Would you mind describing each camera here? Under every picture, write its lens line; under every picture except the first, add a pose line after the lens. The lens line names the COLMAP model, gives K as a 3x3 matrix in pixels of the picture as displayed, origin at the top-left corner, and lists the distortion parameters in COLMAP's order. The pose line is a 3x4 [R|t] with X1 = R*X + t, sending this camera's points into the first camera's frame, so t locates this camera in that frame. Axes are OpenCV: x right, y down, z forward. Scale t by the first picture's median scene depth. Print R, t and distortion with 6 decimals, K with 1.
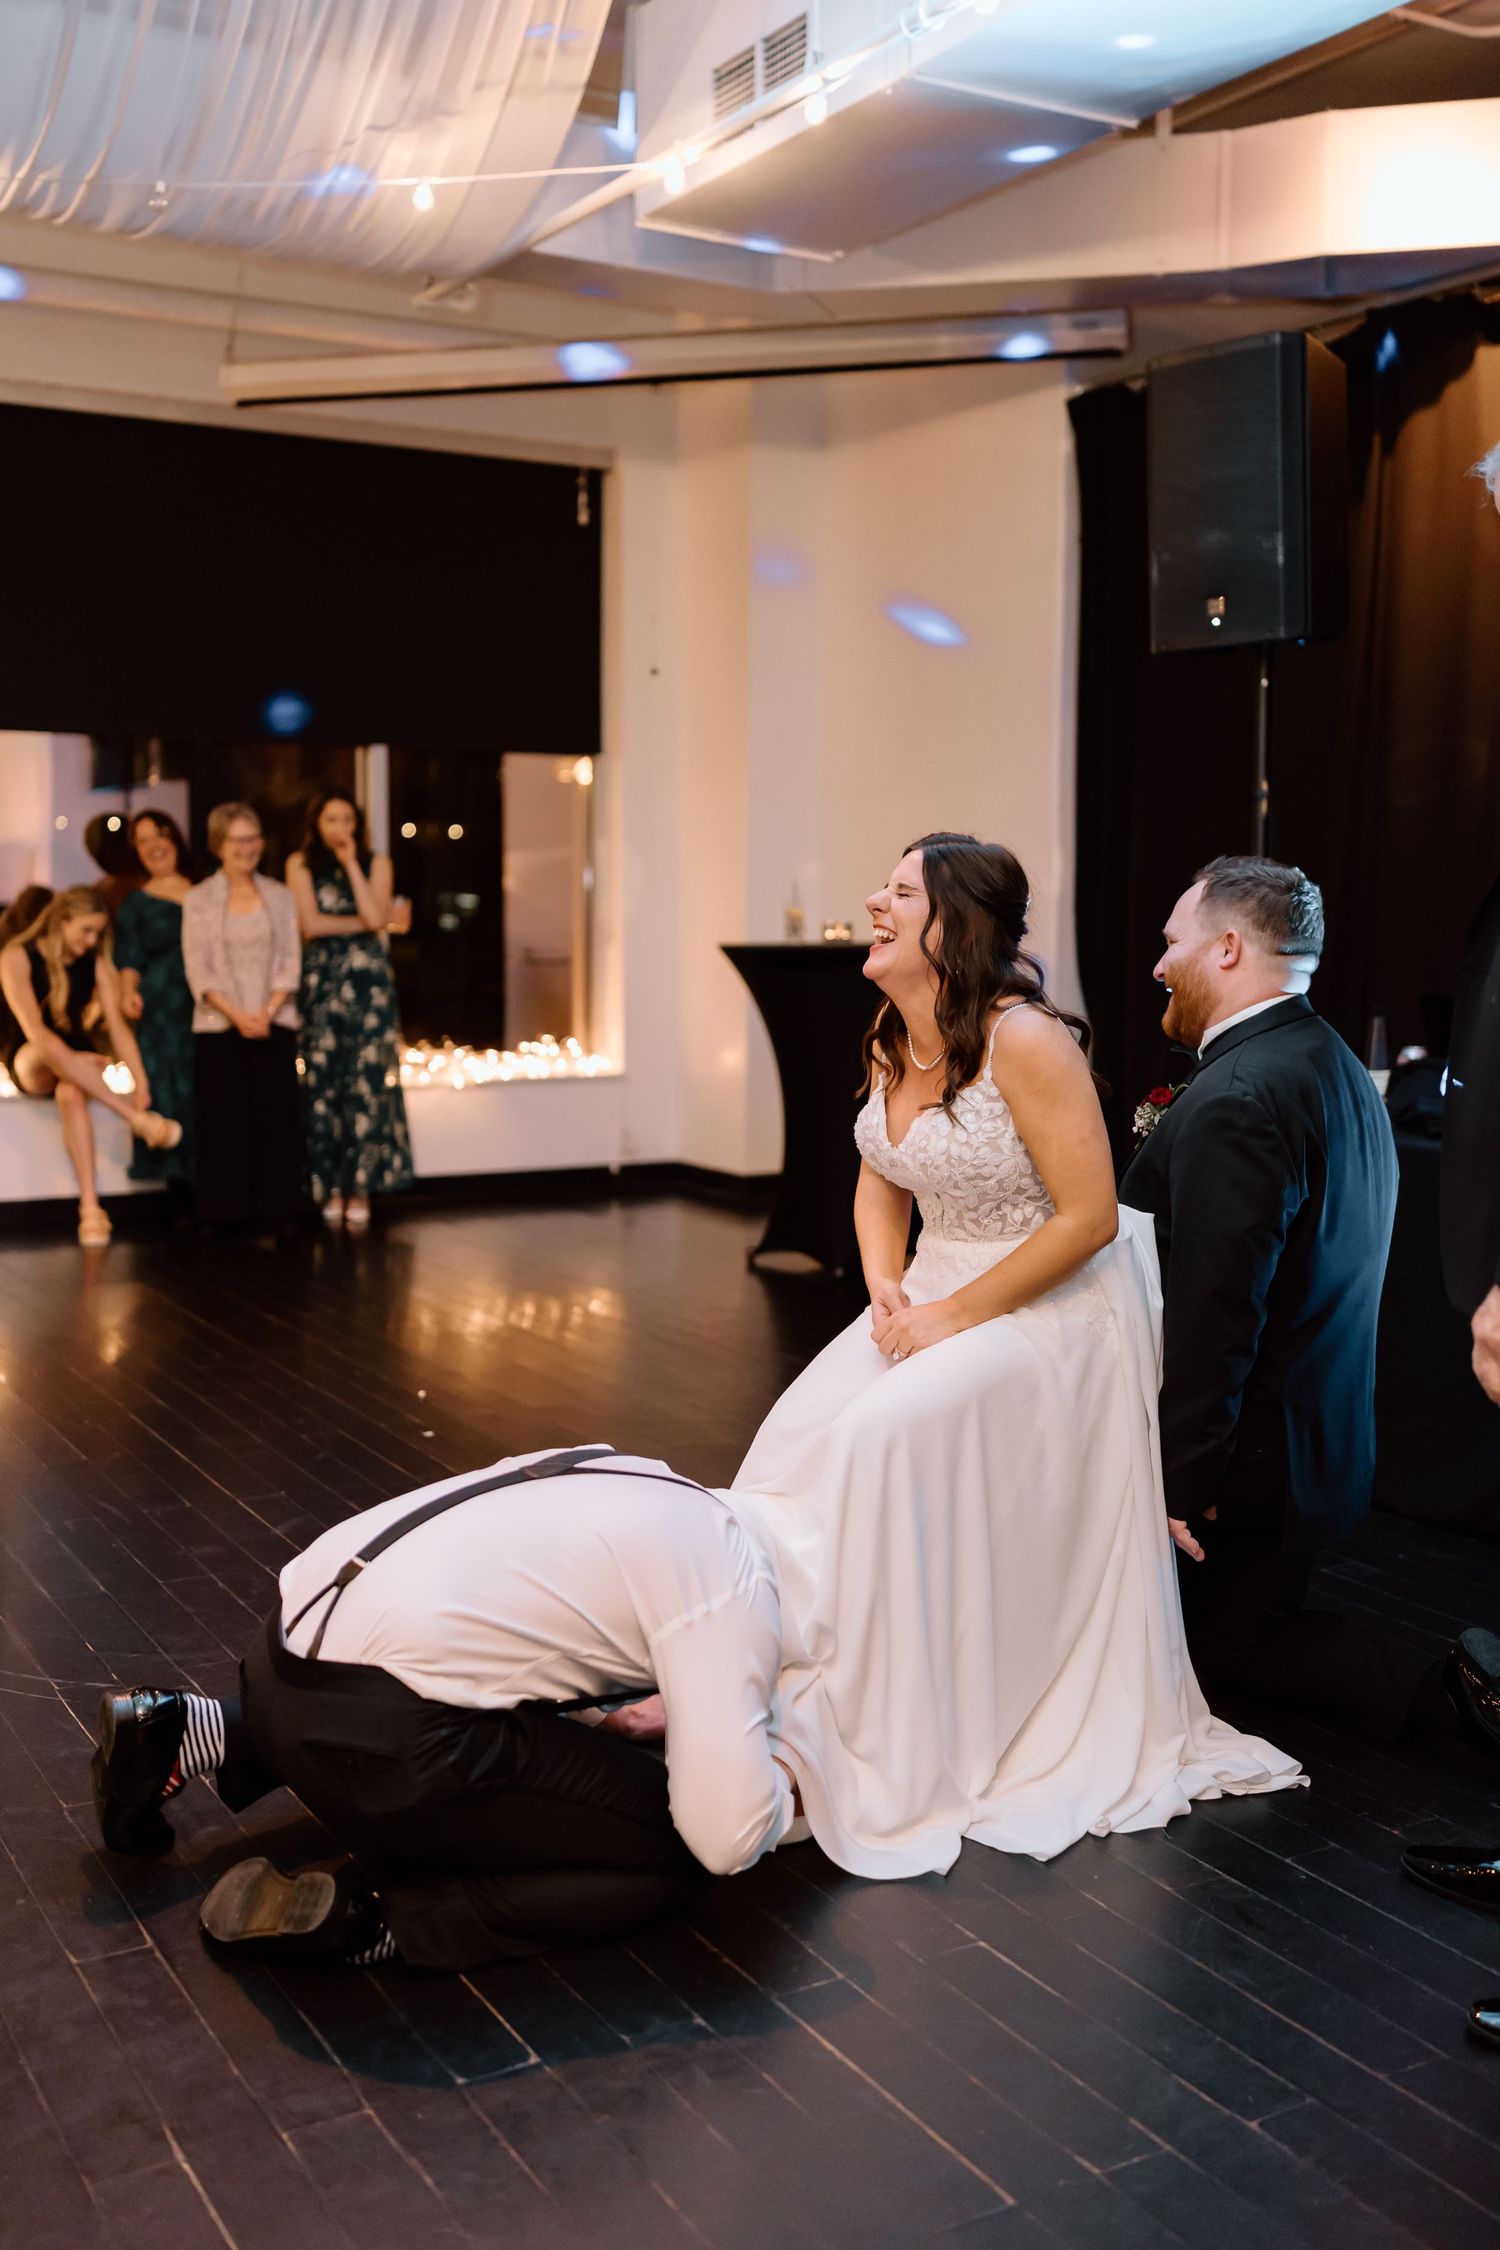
lens RADIAL K [[2292.2, 0, 745.9], [0, 2292.2, 1115.4], [0, 0, 1]] dist [0.007571, -0.018453]
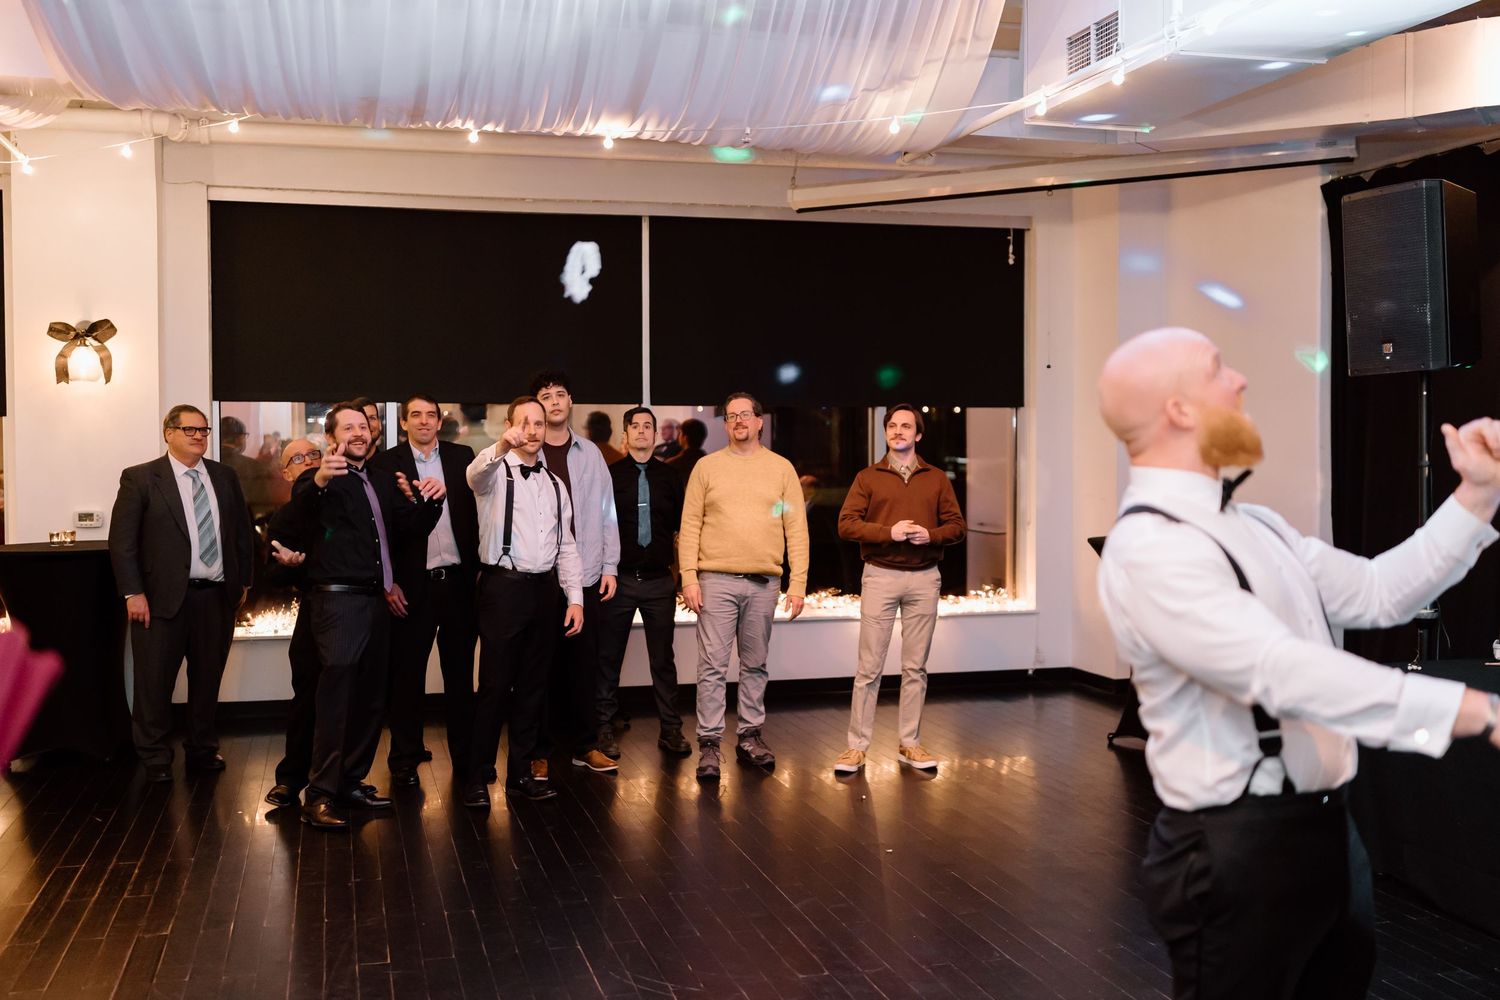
lens RADIAL K [[1575.1, 0, 743.8], [0, 1575.1, 485.5], [0, 0, 1]] dist [0.010805, -0.018280]
pose [[0.965867, -0.002667, -0.259023, 0.052635], [-0.016061, 0.997407, -0.070158, -0.040691], [0.258538, 0.071924, 0.963320, -0.144959]]
